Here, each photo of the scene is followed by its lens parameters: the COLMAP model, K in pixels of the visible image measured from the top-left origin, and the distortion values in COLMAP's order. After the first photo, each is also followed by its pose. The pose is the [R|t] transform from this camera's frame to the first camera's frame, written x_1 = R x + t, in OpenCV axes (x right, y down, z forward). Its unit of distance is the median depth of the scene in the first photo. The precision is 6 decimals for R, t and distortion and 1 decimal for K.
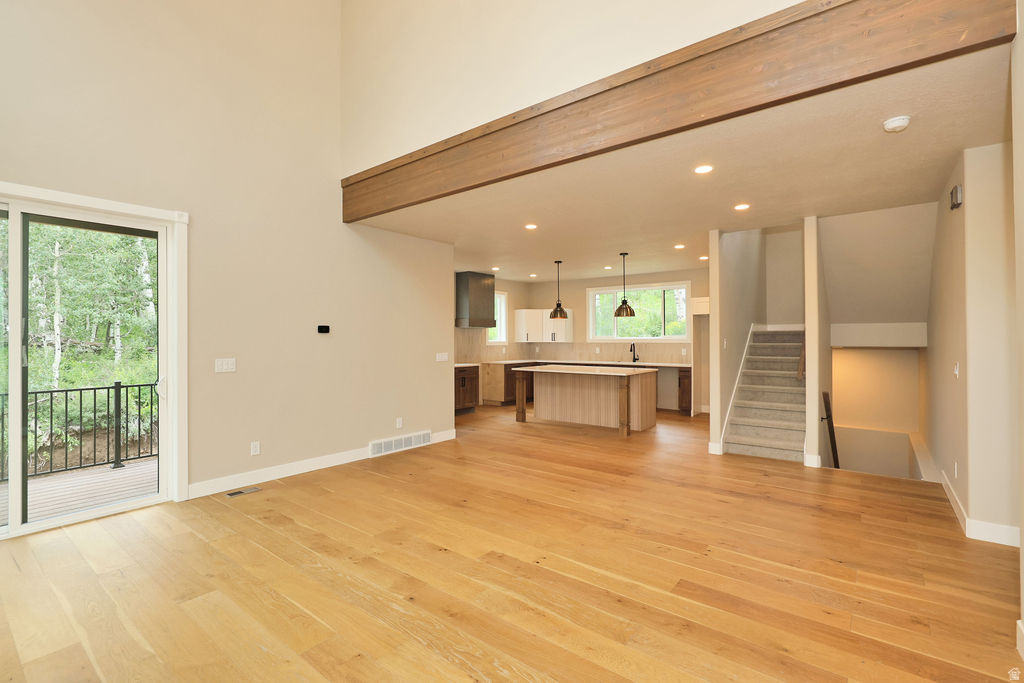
lens RADIAL K [[466.3, 0, 511.8], [0, 466.3, 336.6], [0, 0, 1]] dist [-0.000611, 0.000118]
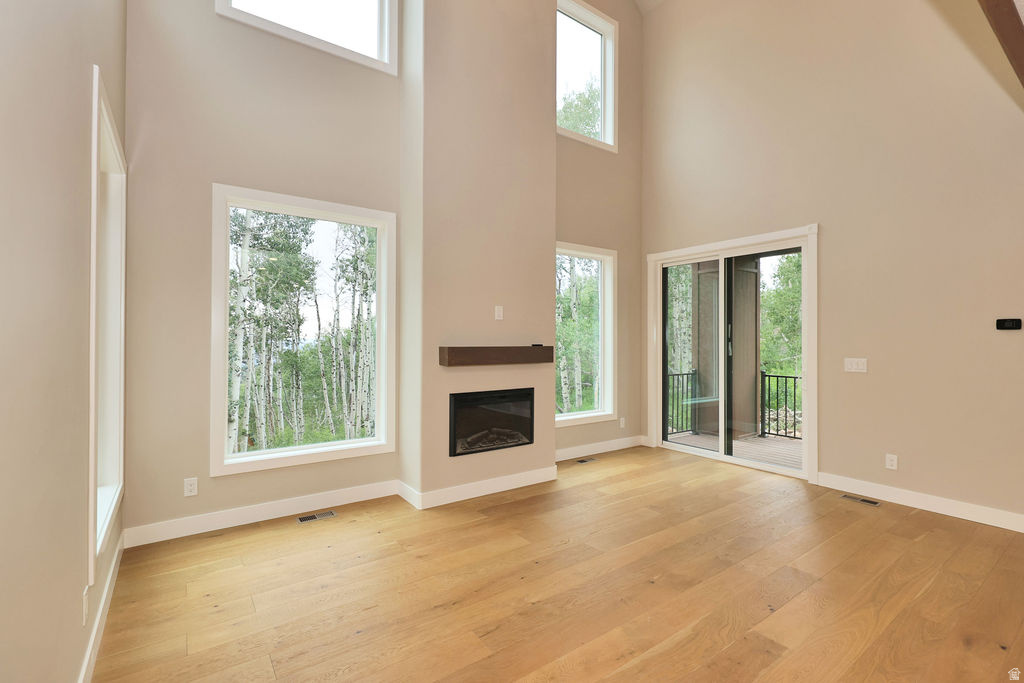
lens RADIAL K [[466.3, 0, 513.2], [0, 466.3, 340.0], [0, 0, 1]] dist [-0.000611, 0.000118]
pose [[-0.278645, 0.001174, -0.960393, 0.569423], [0.001309, 0.999999, 0.000843, 0.007453], [0.960393, -0.001022, -0.278647, 0.636650]]
